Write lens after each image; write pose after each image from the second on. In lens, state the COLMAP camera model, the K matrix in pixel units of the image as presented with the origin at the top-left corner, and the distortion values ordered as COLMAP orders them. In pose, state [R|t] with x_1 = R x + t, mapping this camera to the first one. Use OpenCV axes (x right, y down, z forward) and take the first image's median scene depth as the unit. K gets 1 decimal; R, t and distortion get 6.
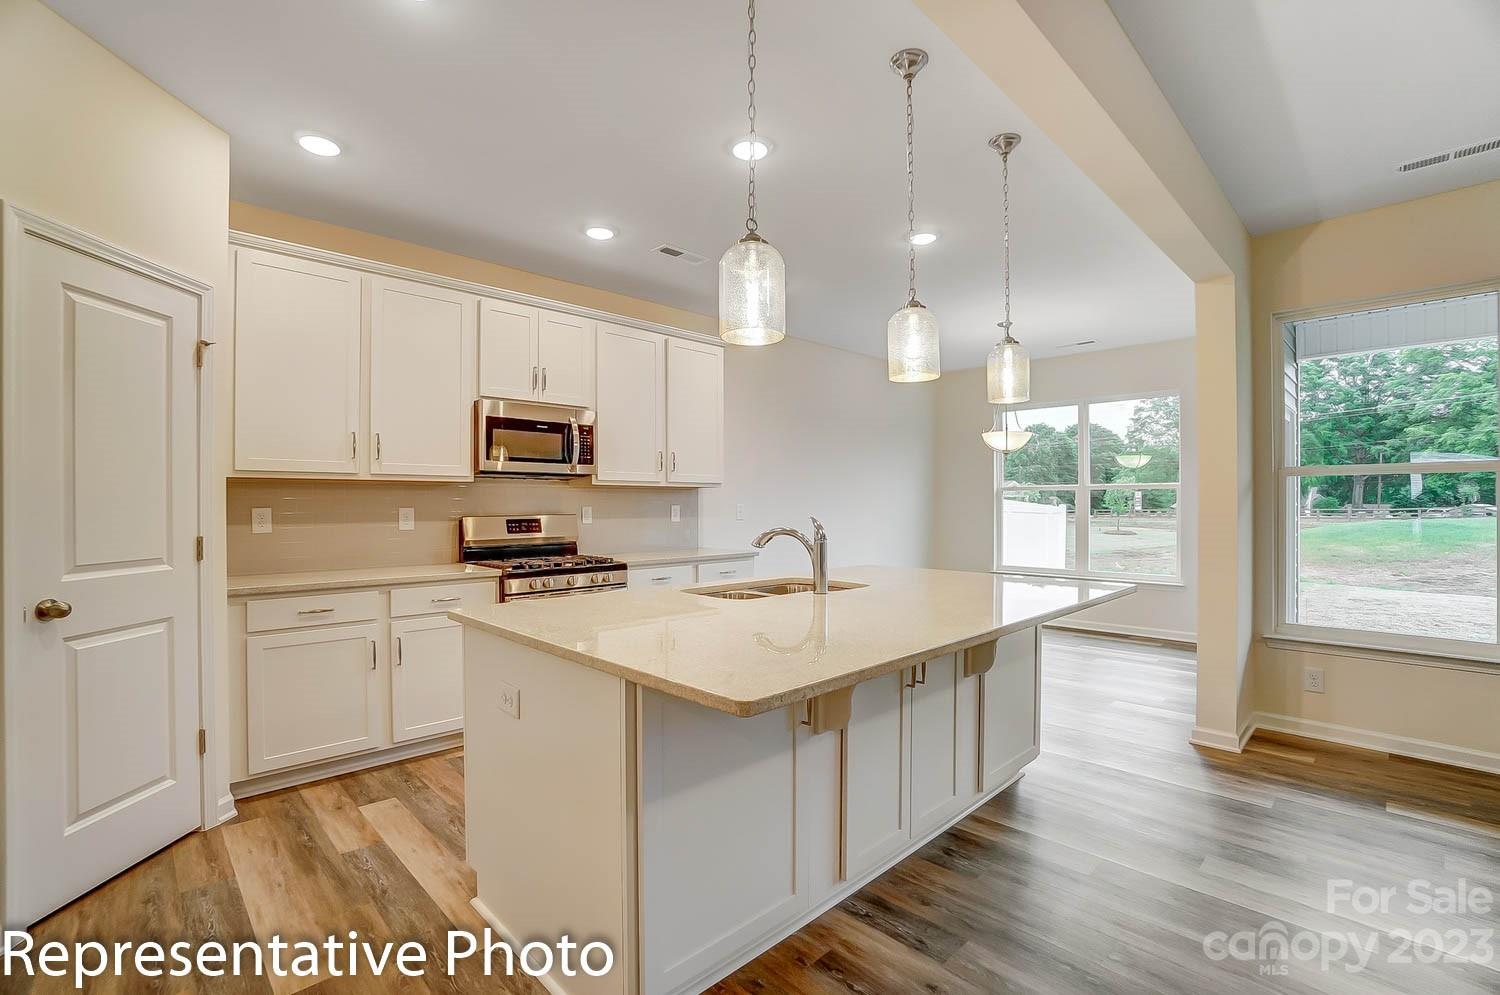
lens RADIAL K [[666.9, 0, 746.9], [0, 666.9, 501.7], [0, 0, 1]] dist [-0.046032, 0.008442]
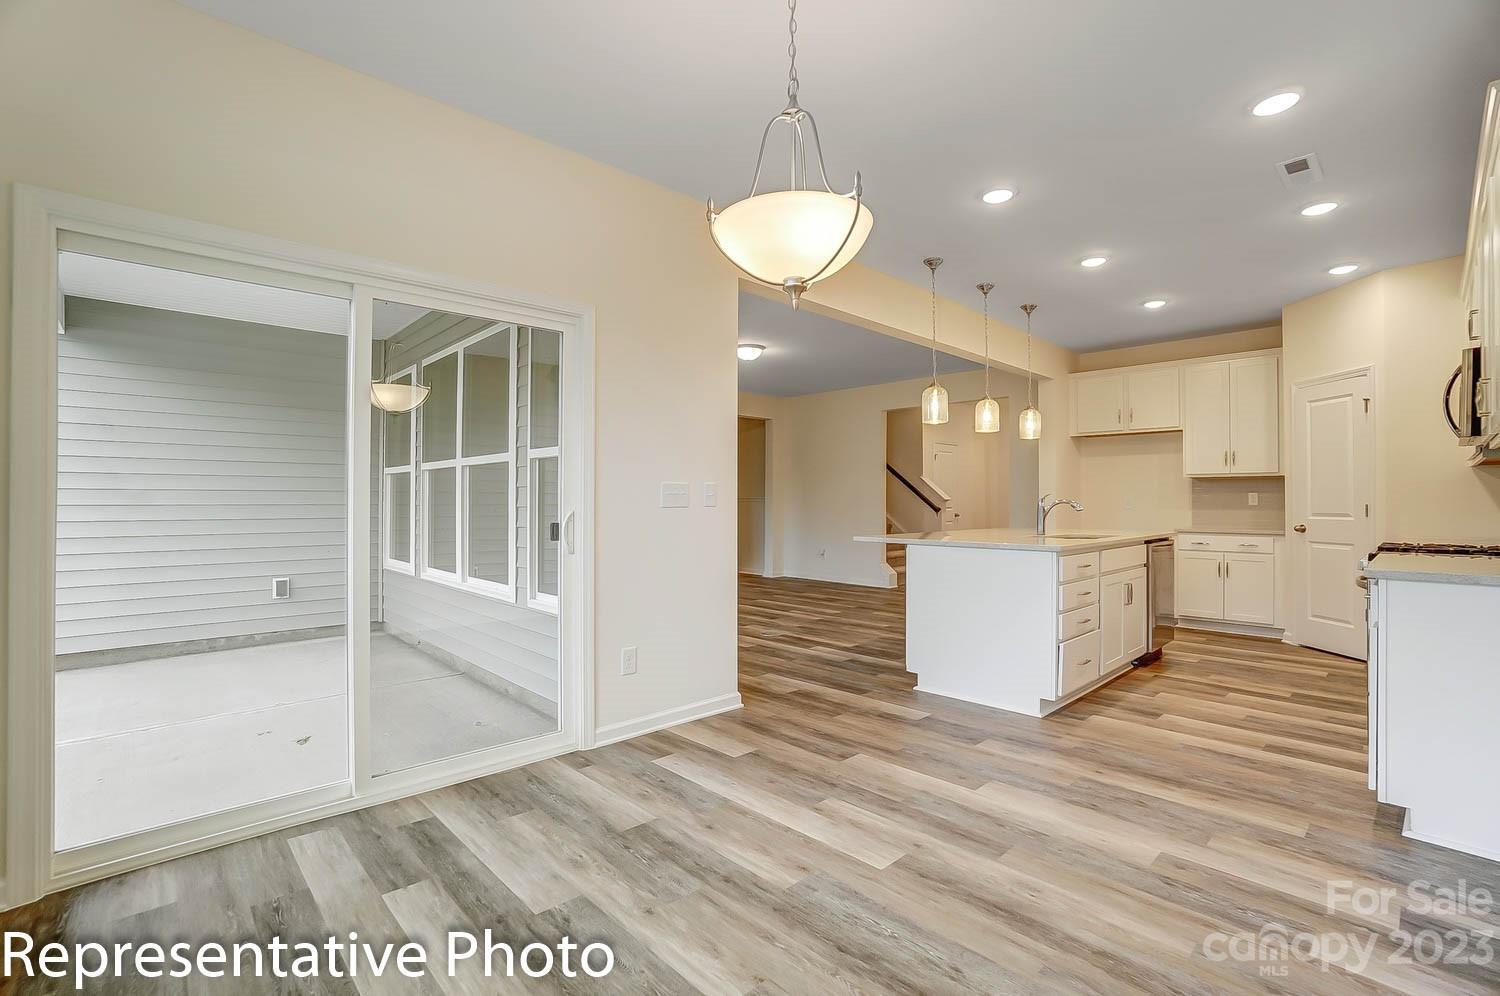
lens RADIAL K [[666.9, 0, 740.3], [0, 666.9, 499.2], [0, 0, 1]] dist [-0.046032, 0.008442]
pose [[-0.999638, 0.002017, 0.026816, 0.583791], [0.001827, 0.999973, -0.007143, 0.031870], [-0.026830, -0.007092, -0.999615, 1.876992]]
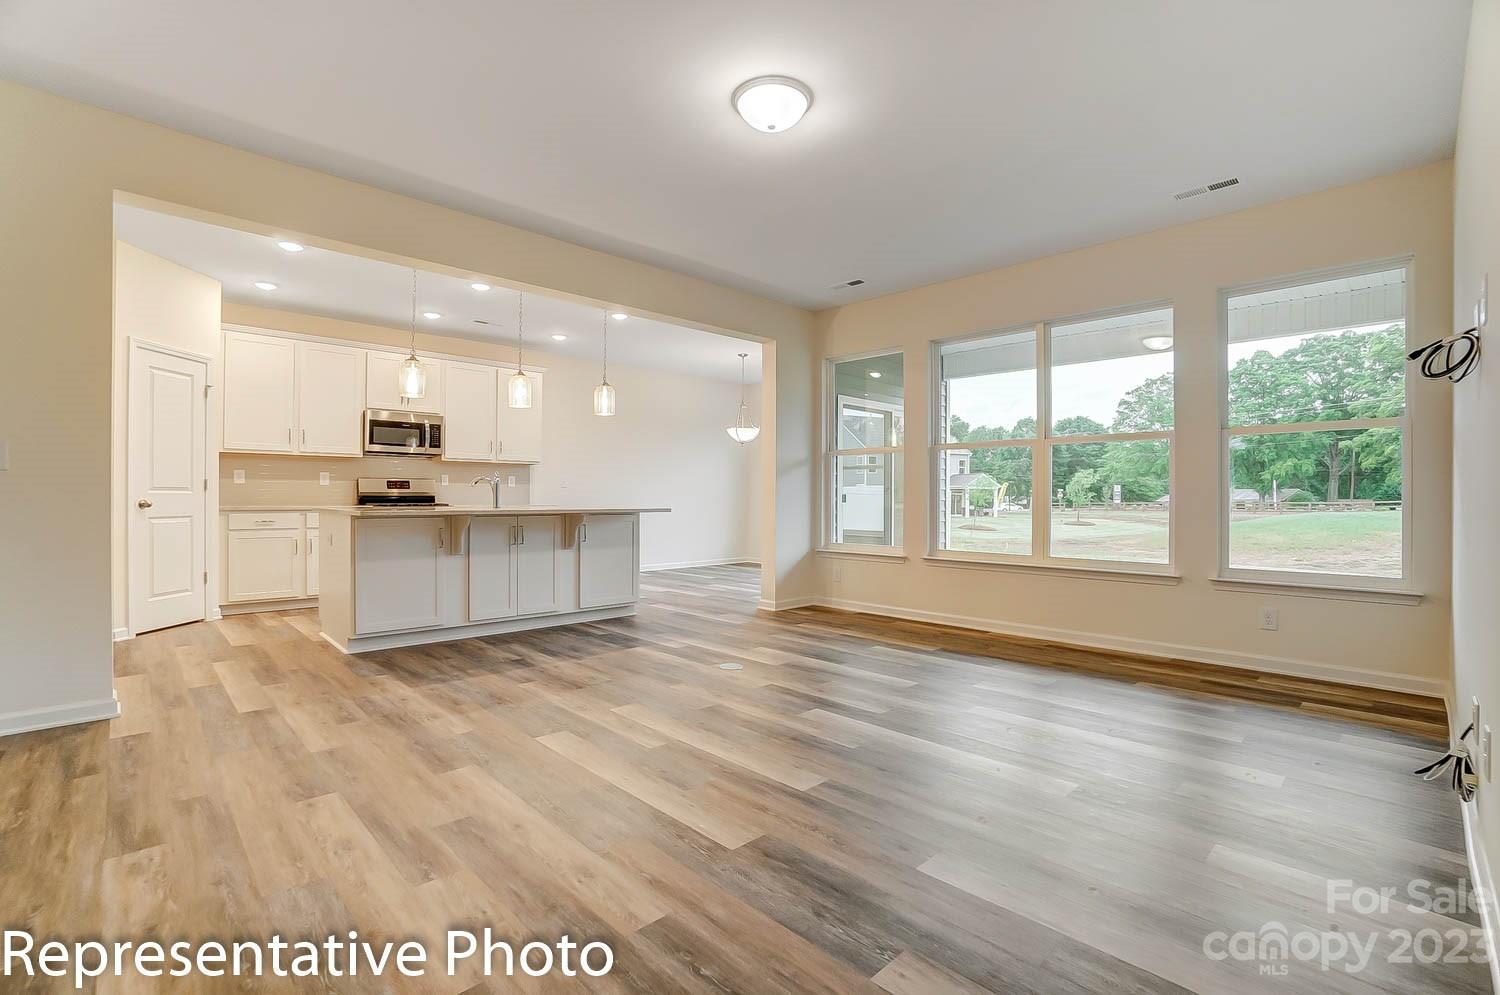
lens RADIAL K [[666.9, 0, 740.5], [0, 666.9, 493.3], [0, 0, 1]] dist [-0.046032, 0.008442]
pose [[0.999955, 0.006599, -0.006771, 0.575170], [-0.006602, 0.999978, -0.000487, 0.057203], [0.006767, 0.000532, 0.999977, -0.695447]]
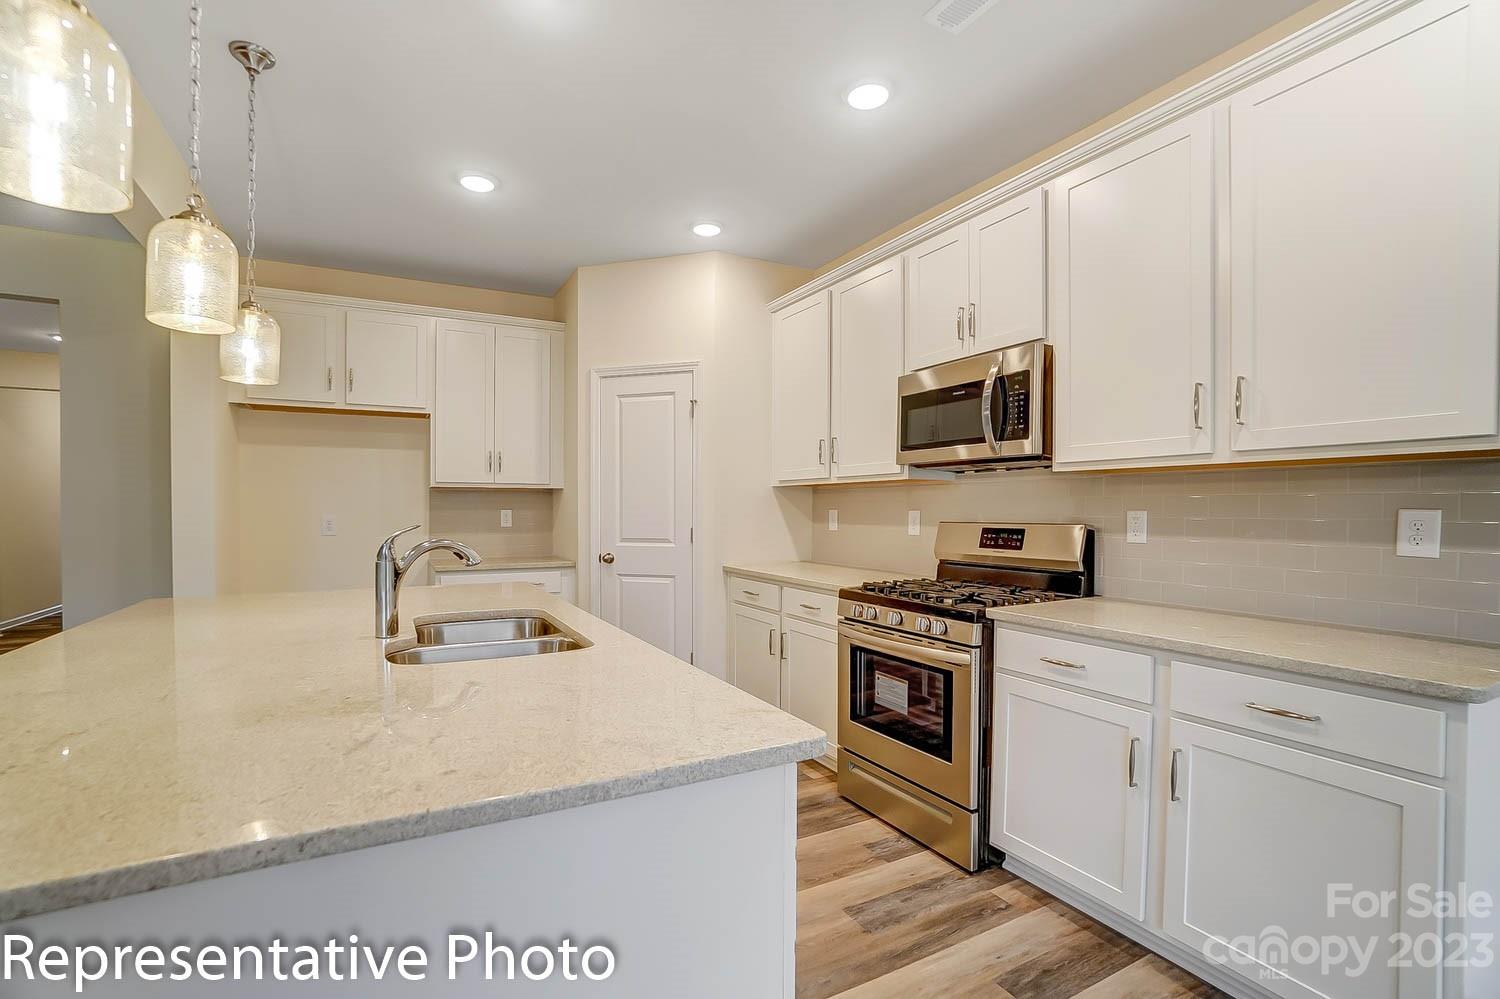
lens RADIAL K [[666.9, 0, 741.8], [0, 666.9, 519.5], [0, 0, 1]] dist [-0.046032, 0.008442]
pose [[-0.279209, 0.020371, -0.960014, 0.422820], [0.005158, 0.999792, 0.019715, 0.002500], [0.960216, 0.000553, -0.279257, 1.012890]]
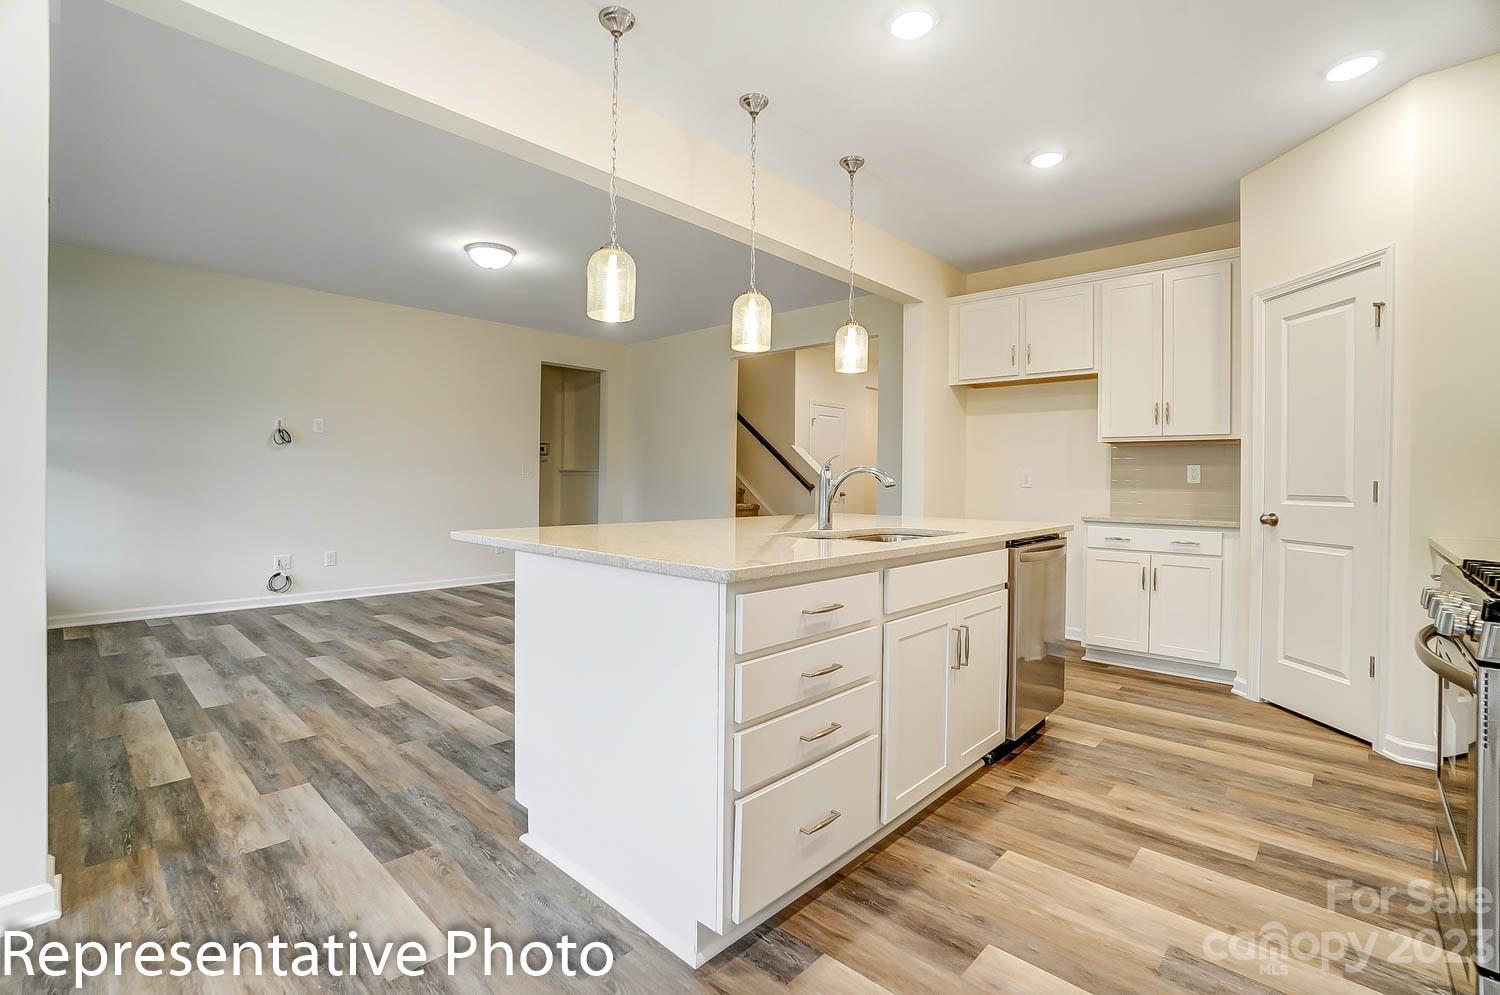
lens RADIAL K [[666.9, 0, 747.7], [0, 666.9, 483.4], [0, 0, 1]] dist [-0.046032, 0.008442]
pose [[-0.999075, -0.008330, -0.042181, 0.178343], [-0.008410, 0.999963, 0.001709, 0.042264], [0.042165, 0.002062, -0.999109, 1.333446]]
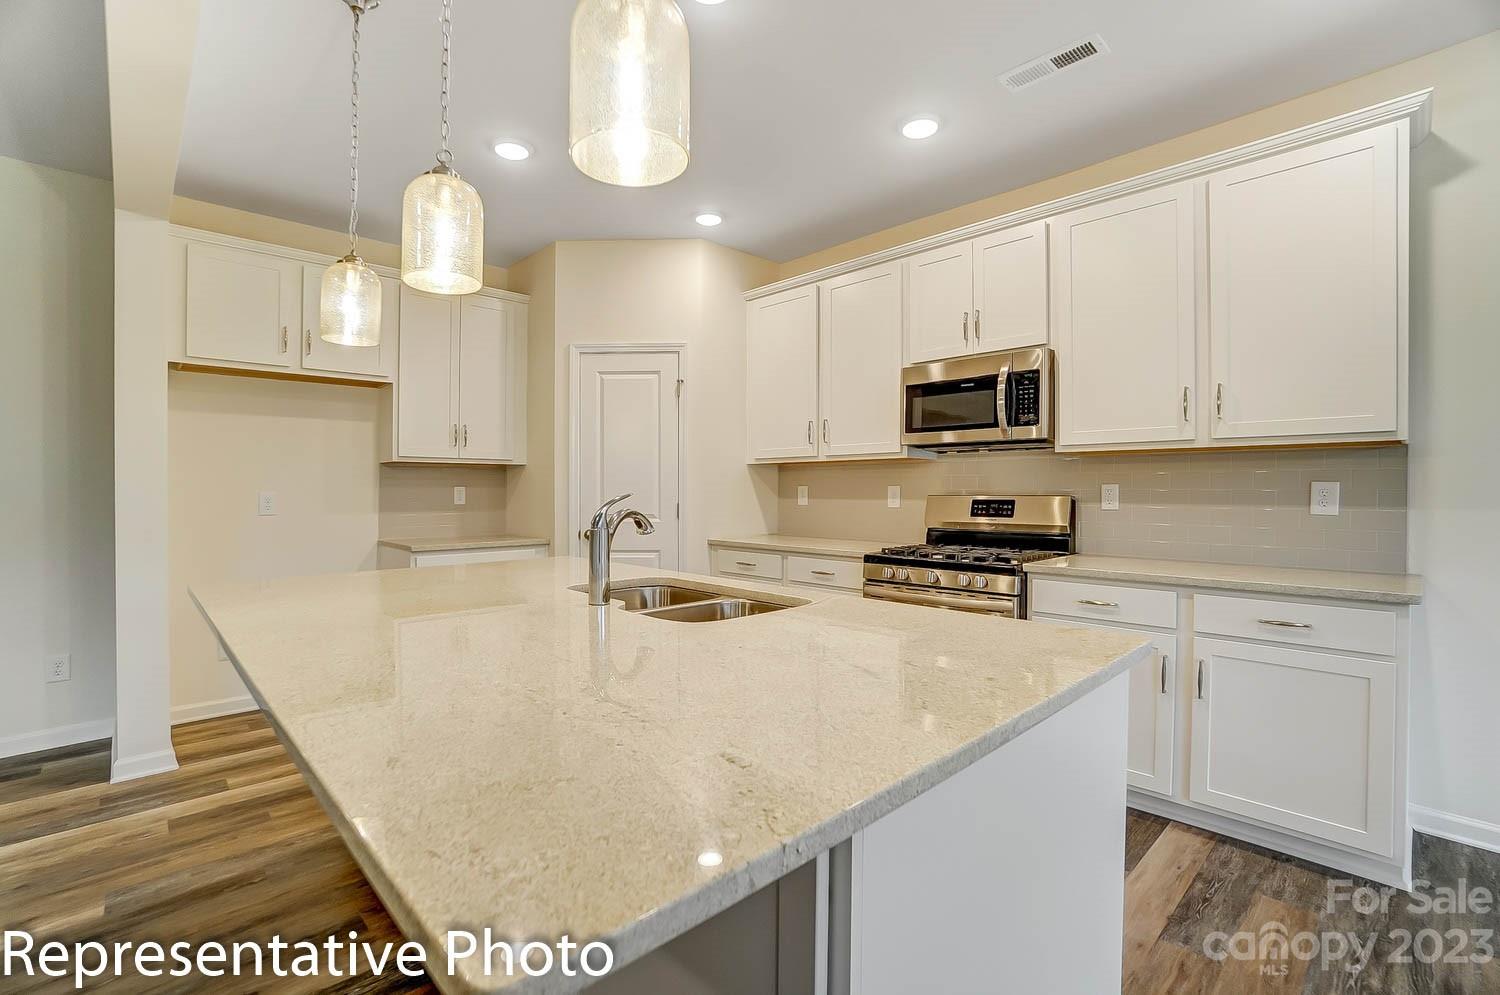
lens RADIAL K [[666.9, 0, 736.0], [0, 666.9, 493.5], [0, 0, 1]] dist [-0.046032, 0.008442]
pose [[-0.020752, 0.010400, -0.999731, 0.517493], [0.005529, 0.999932, 0.010288, 0.009104], [0.999769, -0.005314, -0.020808, 0.764351]]
